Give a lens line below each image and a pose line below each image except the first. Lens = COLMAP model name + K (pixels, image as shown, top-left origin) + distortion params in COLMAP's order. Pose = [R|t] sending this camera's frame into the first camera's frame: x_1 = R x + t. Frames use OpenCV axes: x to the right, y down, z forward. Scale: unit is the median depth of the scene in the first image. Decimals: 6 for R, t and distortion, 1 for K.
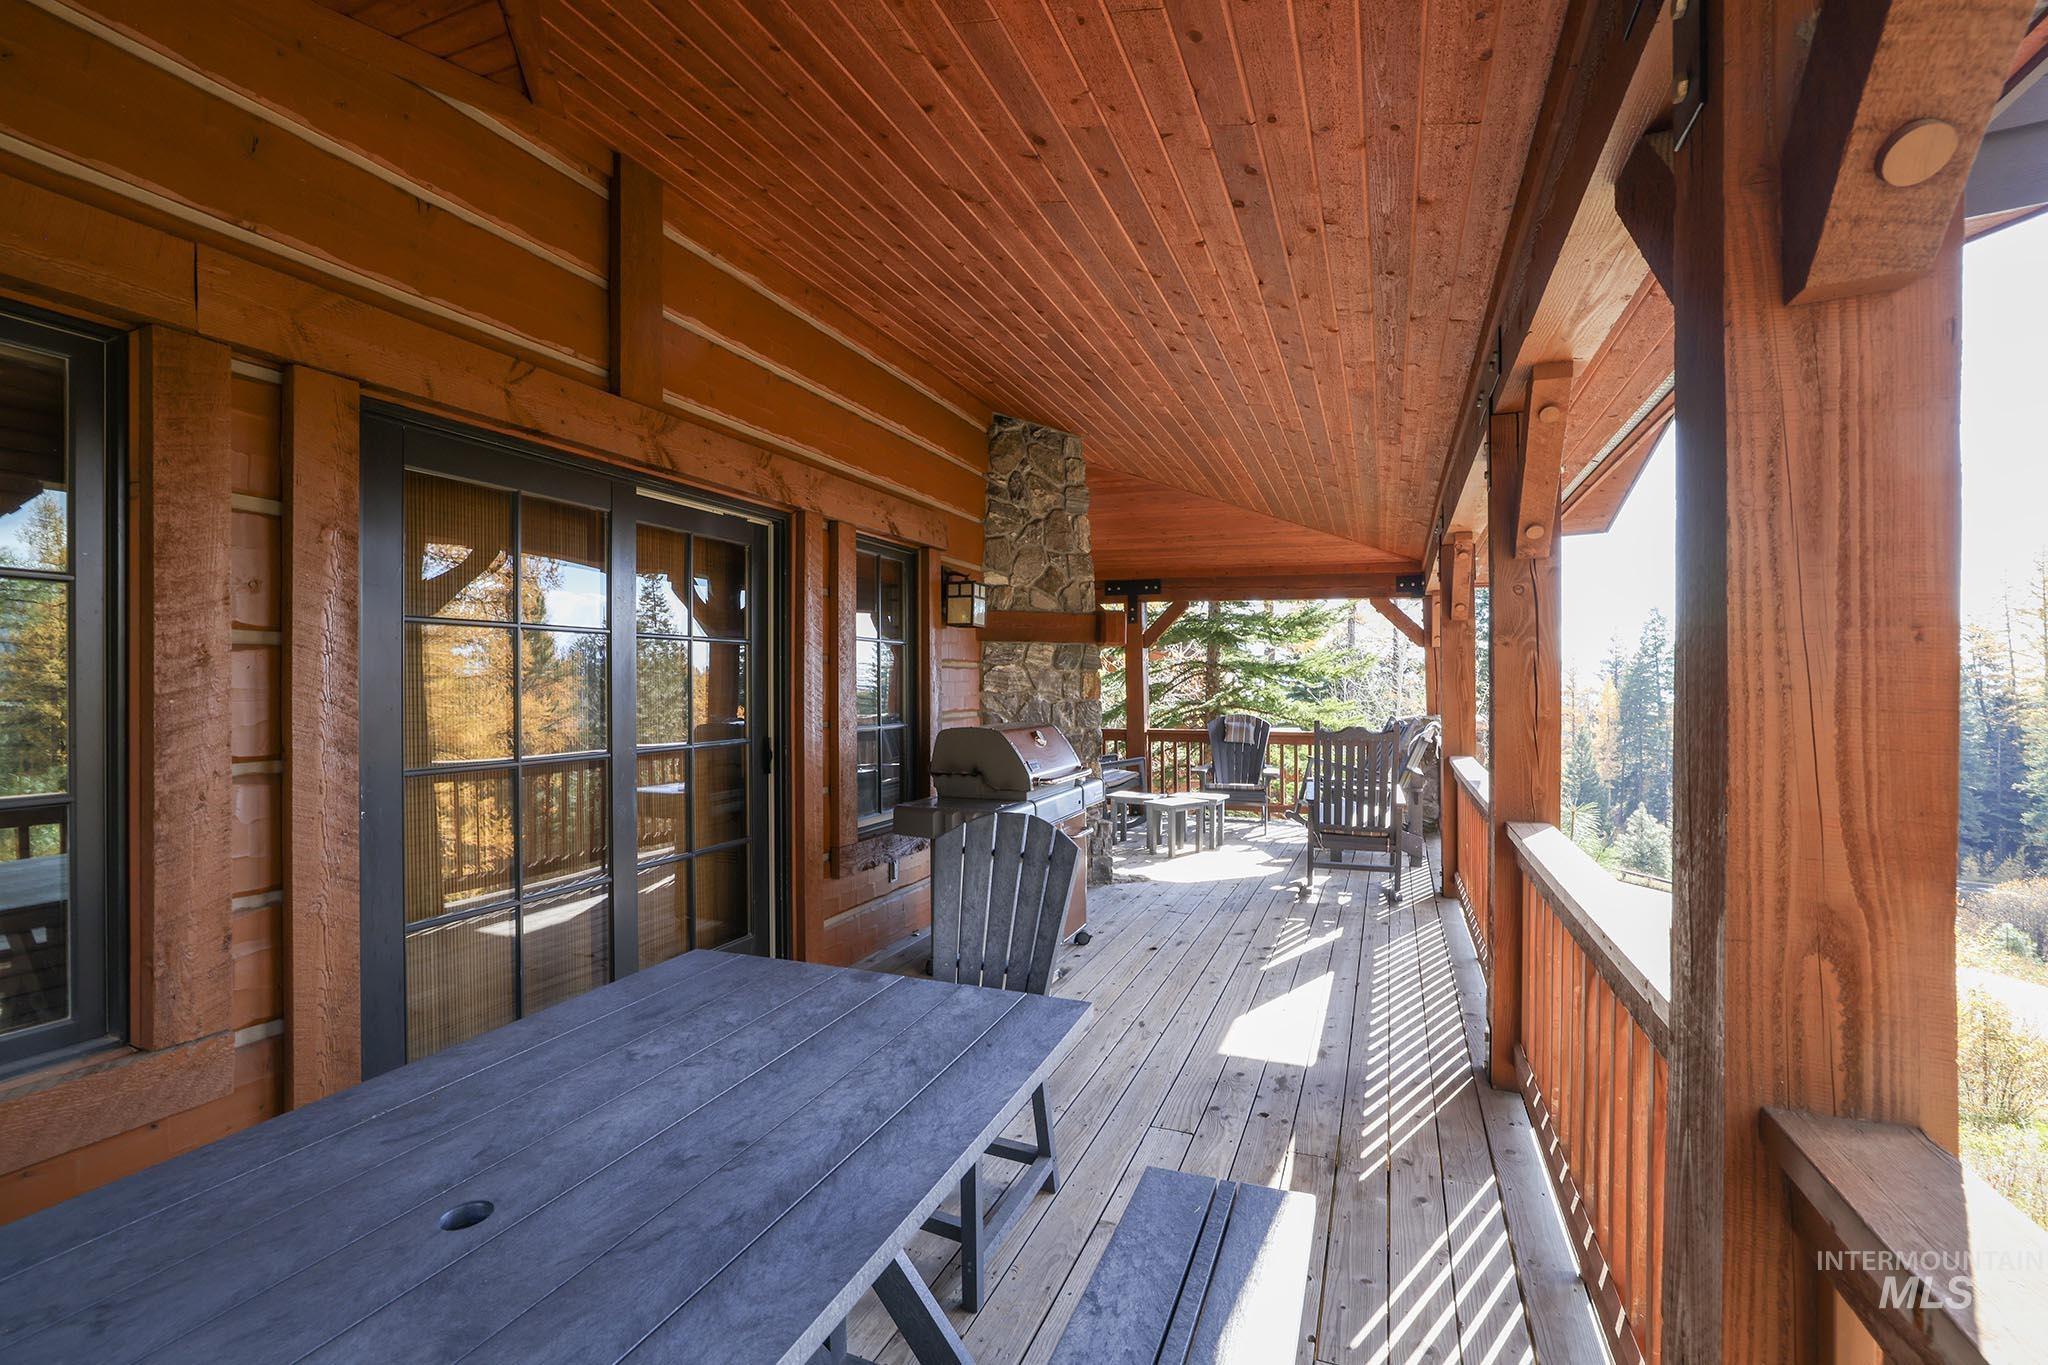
lens RADIAL K [[882.8, 0, 1026.2], [0, 882.8, 688.0], [0, 0, 1]] dist [-0.001083, -0.000337]
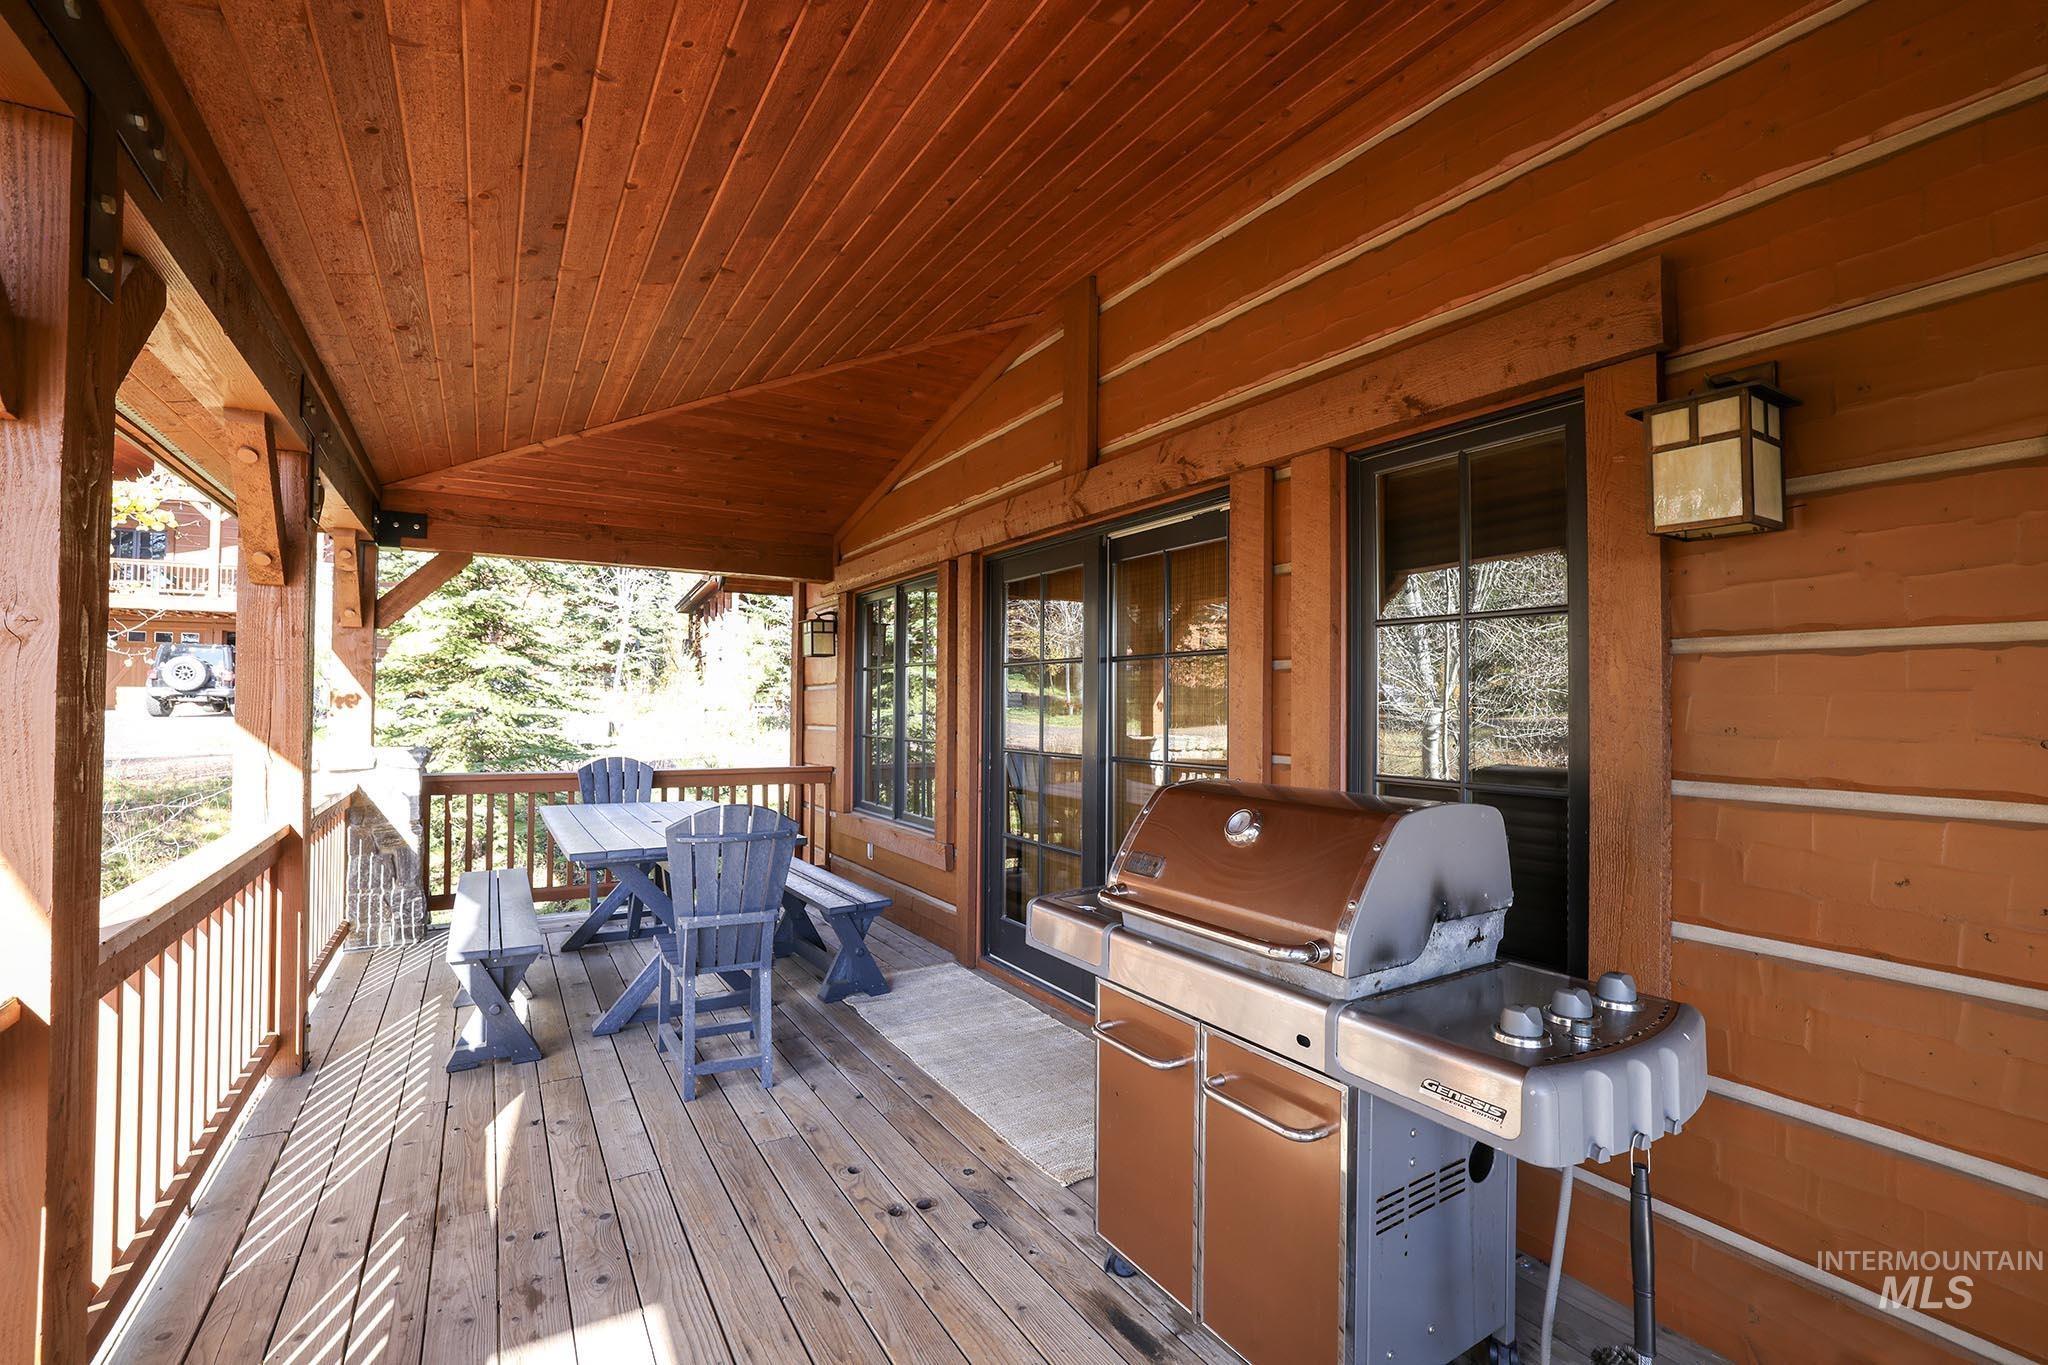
lens RADIAL K [[882.8, 0, 1029.8], [0, 882.8, 680.6], [0, 0, 1]] dist [-0.001083, -0.000337]
pose [[-0.586611, -0.017216, -0.809686, 0.398098], [-0.009037, 0.999851, -0.014711, -0.006278], [0.809818, -0.001312, -0.586680, 1.095563]]
